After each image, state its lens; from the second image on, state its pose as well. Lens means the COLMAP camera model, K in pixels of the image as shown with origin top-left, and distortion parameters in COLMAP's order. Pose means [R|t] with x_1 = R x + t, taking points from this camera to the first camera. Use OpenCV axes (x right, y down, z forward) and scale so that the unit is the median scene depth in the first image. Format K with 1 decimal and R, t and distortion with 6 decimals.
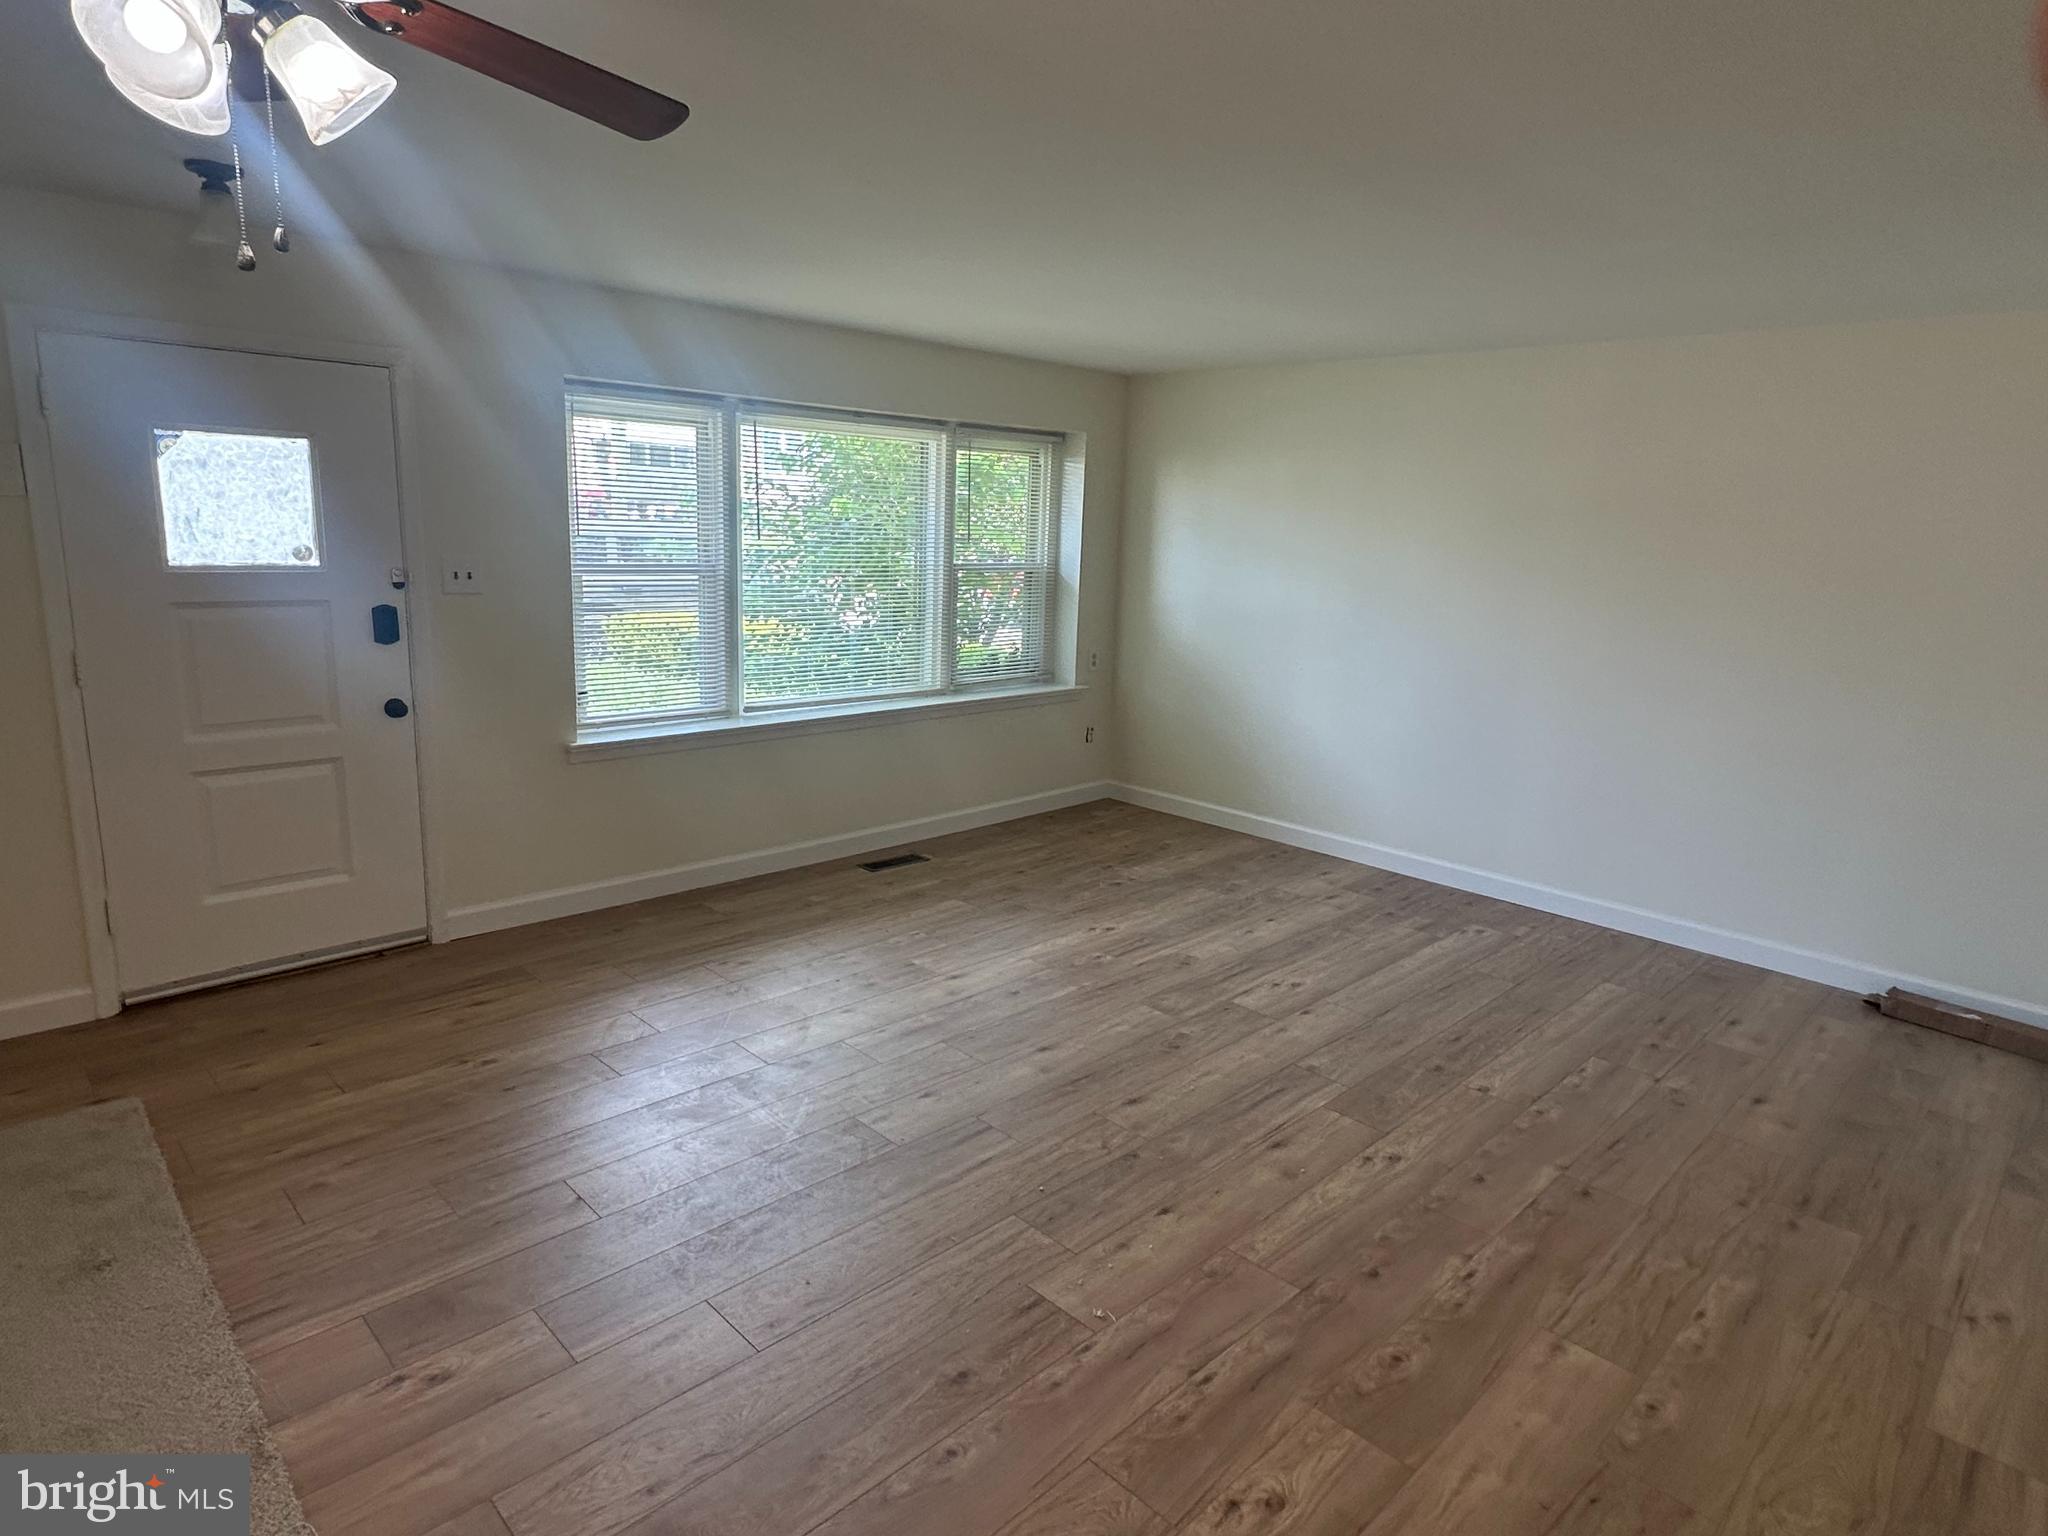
lens RADIAL K [[1139.4, 0, 1020.8], [0, 1139.4, 764.8], [0, 0, 1]] dist [-0.004367, -0.000219]
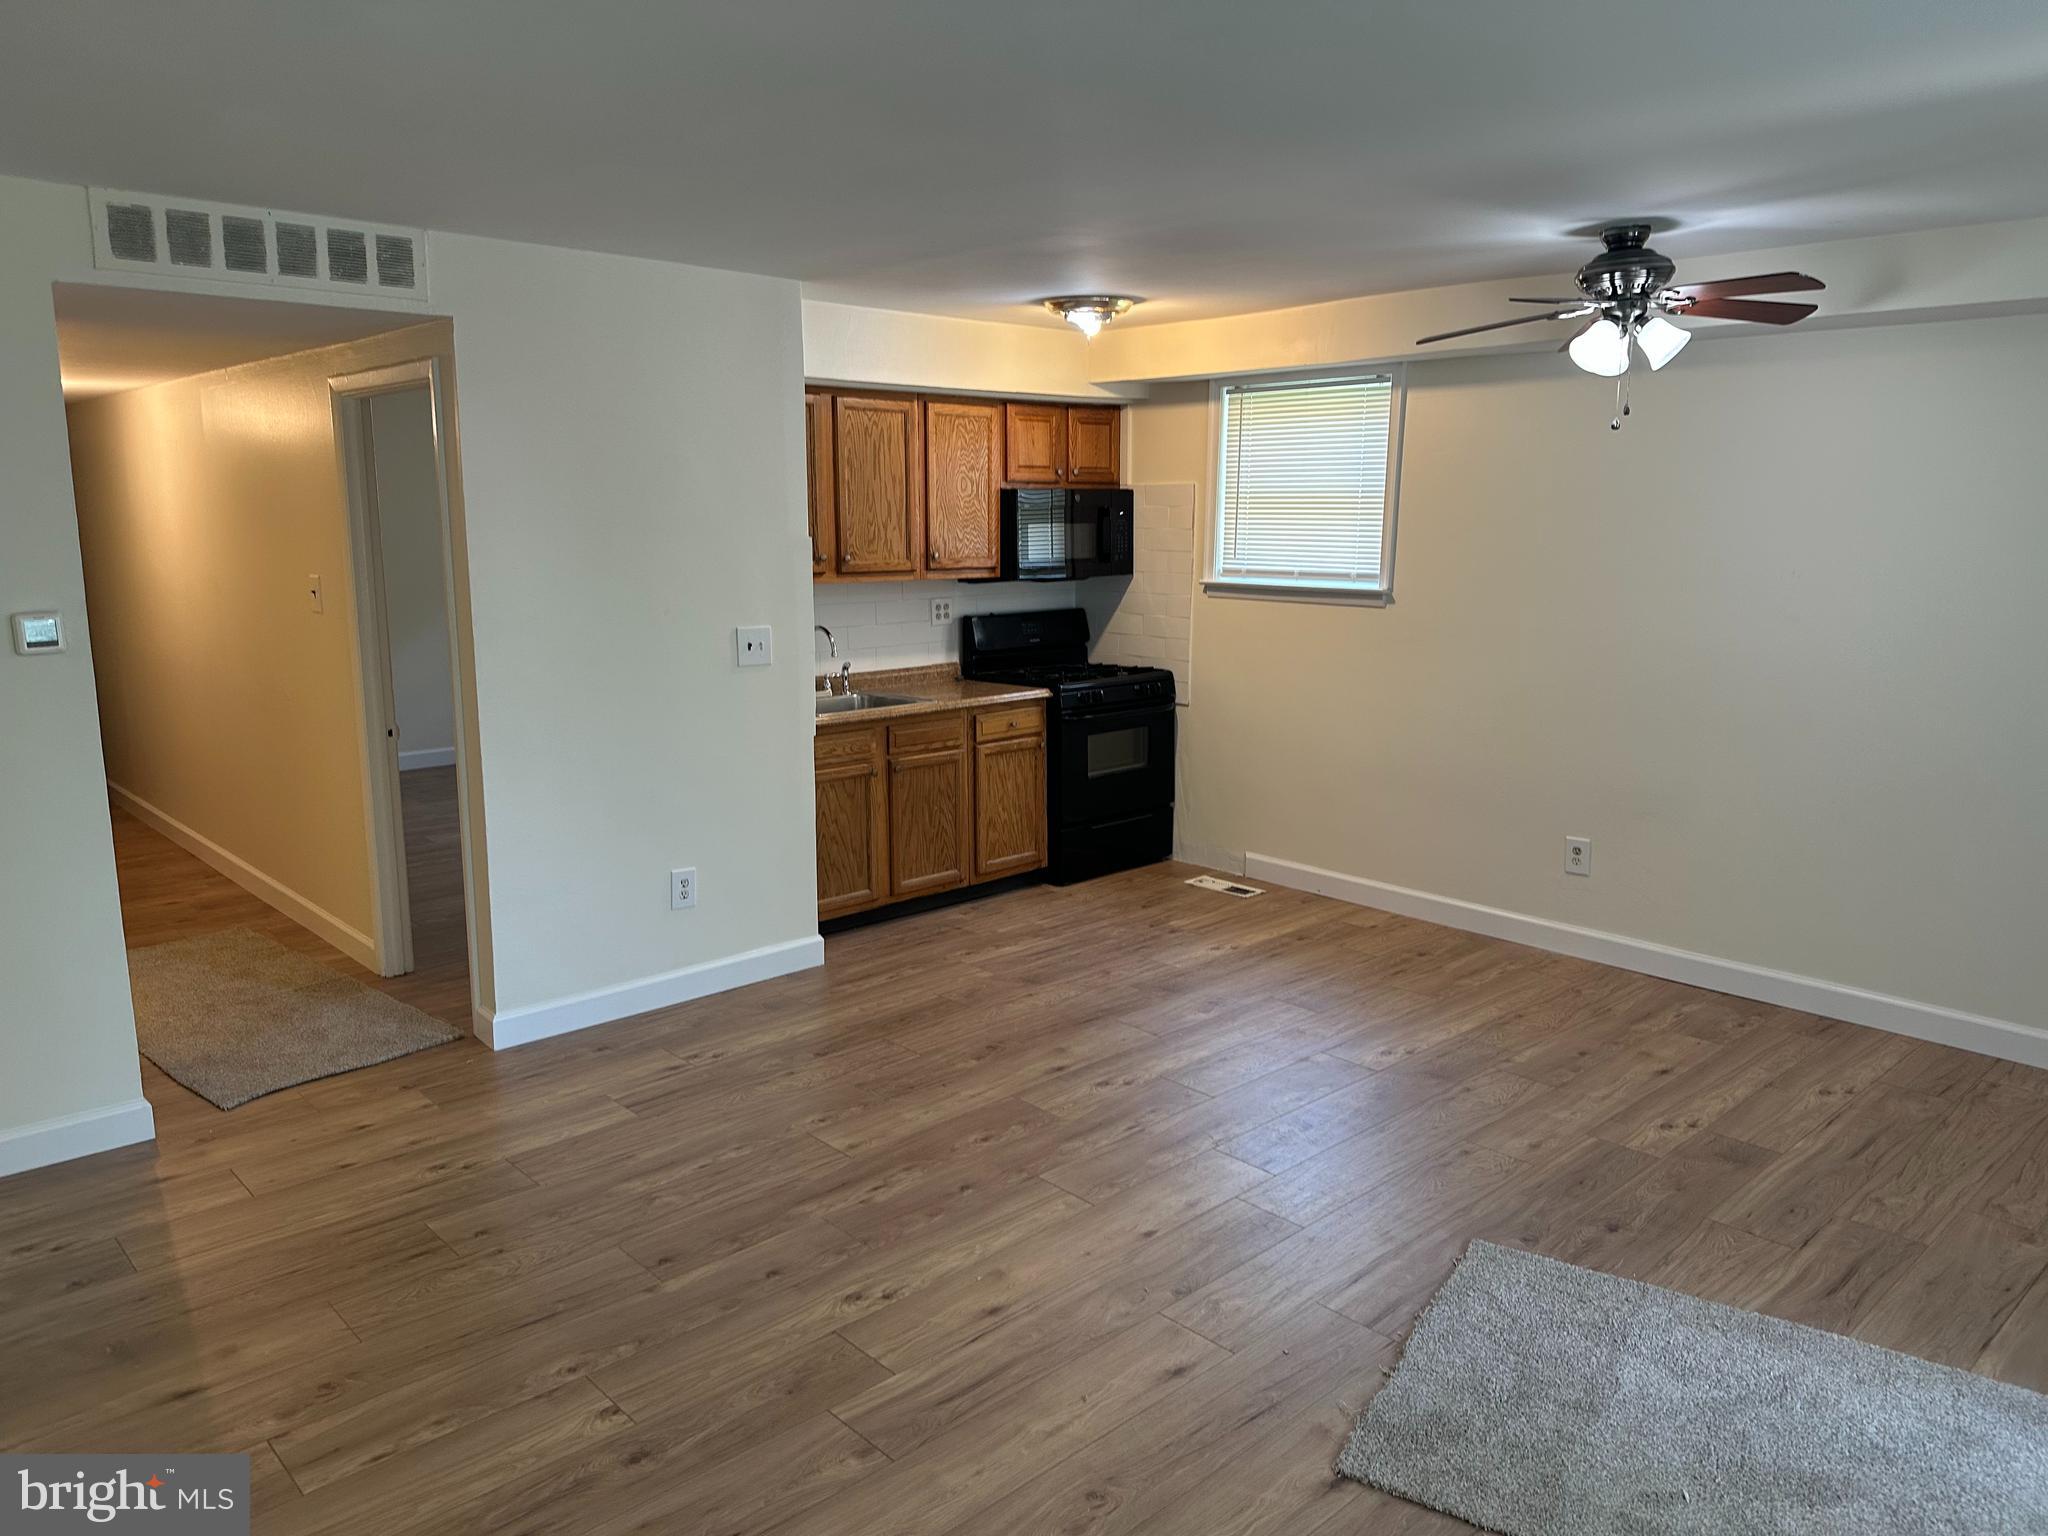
lens RADIAL K [[1434.2, 0, 1026.1], [0, 1434.2, 770.0], [0, 0, 1]] dist [0.009105, 0.001551]
pose [[-0.998935, -0.042564, 0.017824, 0.220892], [-0.032412, 0.922116, 0.385554, -0.424072], [-0.032847, 0.384566, -0.922513, 1.932225]]
